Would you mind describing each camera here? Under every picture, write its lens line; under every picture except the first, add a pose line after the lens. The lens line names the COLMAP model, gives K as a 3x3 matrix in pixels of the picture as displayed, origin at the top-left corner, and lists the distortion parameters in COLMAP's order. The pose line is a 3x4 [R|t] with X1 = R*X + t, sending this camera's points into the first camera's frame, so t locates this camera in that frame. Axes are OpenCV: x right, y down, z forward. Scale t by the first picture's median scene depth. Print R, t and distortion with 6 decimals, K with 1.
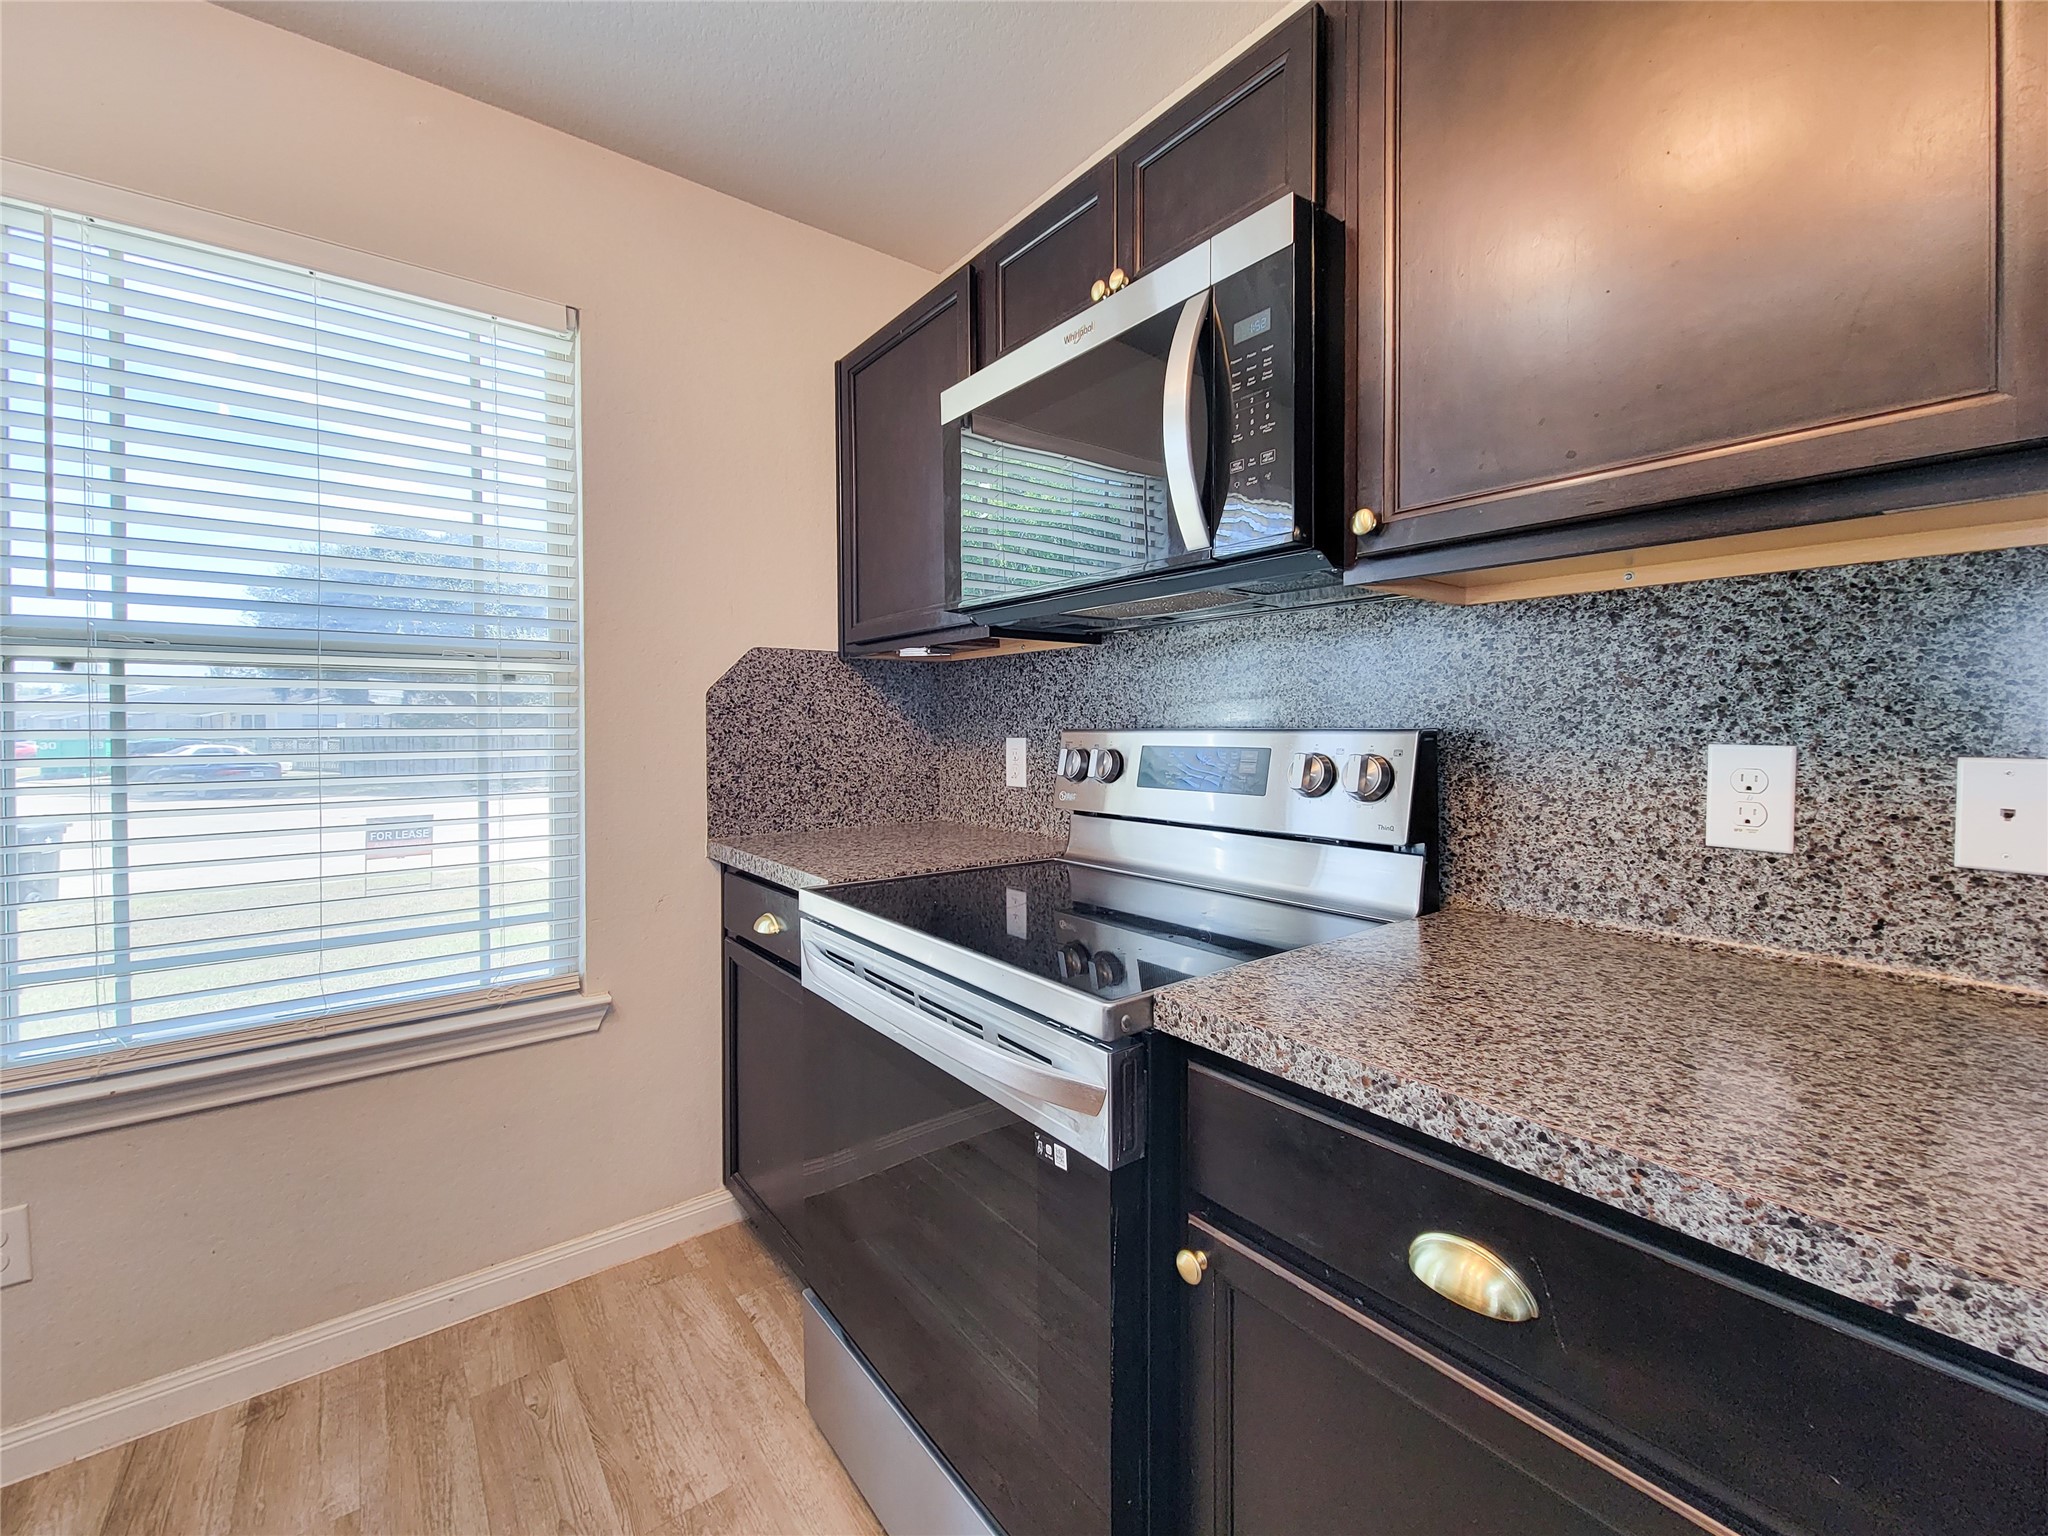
lens RADIAL K [[845.2, 0, 1044.5], [0, 845.2, 740.5], [0, 0, 1]] dist [0.006810, -0.004141]
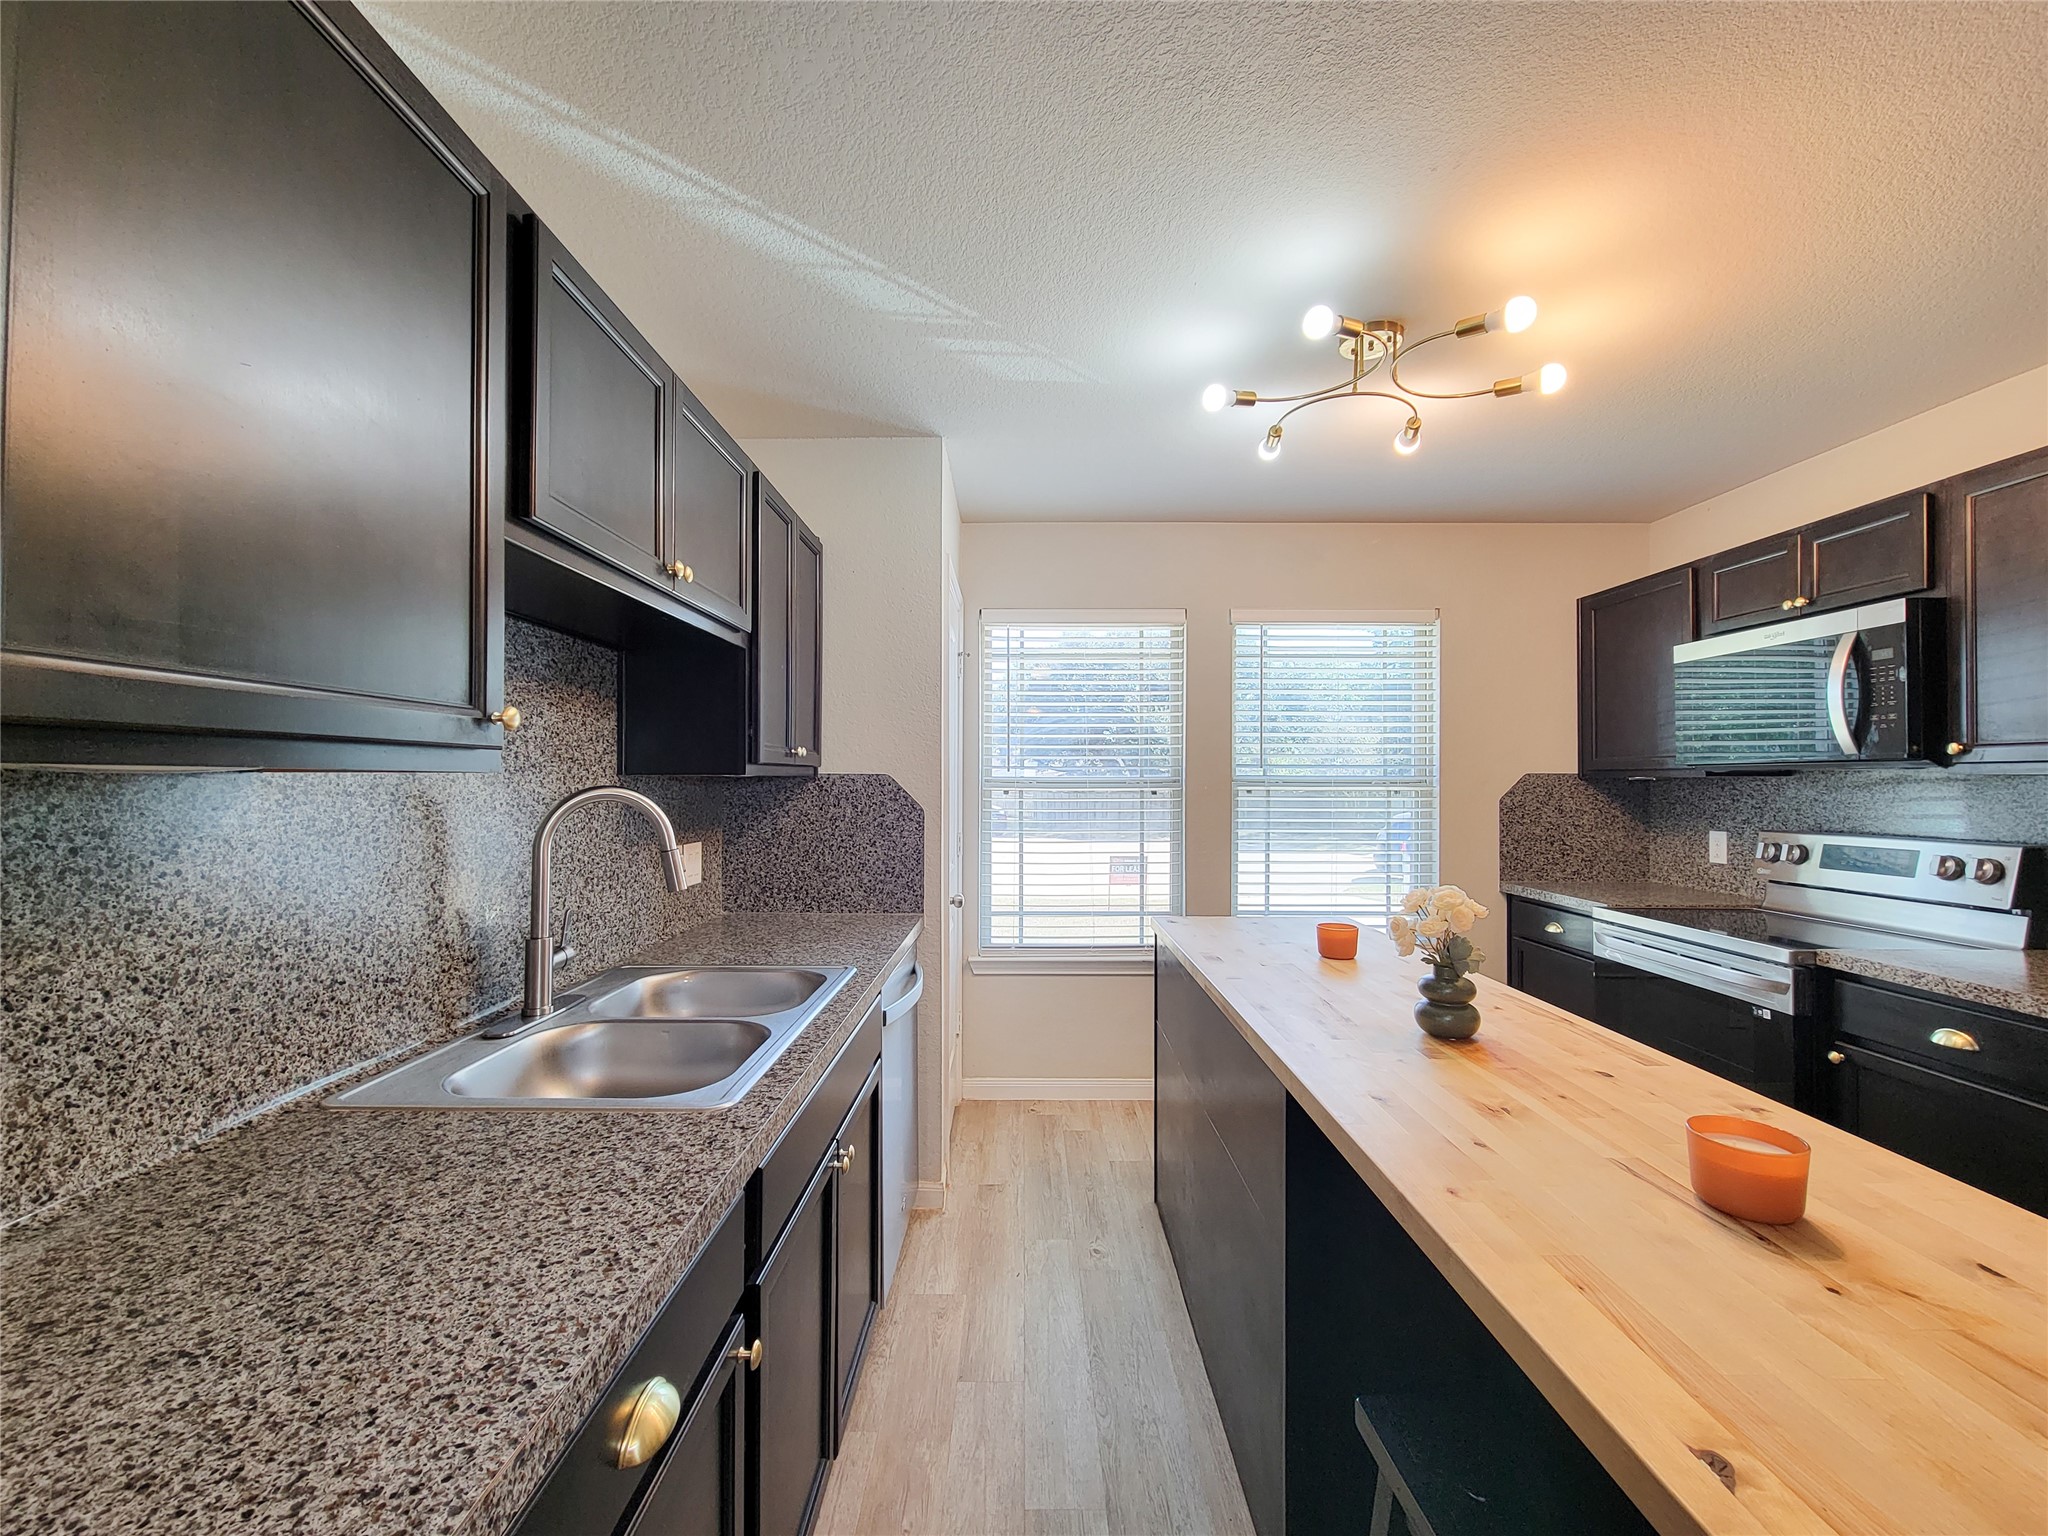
lens RADIAL K [[845.2, 0, 1013.7], [0, 845.2, 773.2], [0, 0, 1]] dist [0.006810, -0.004141]
pose [[0.771319, -0.001639, -0.636446, -0.053706], [-0.017318, 0.999572, -0.023561, -0.063961], [0.636213, 0.029195, 0.770961, -1.280084]]
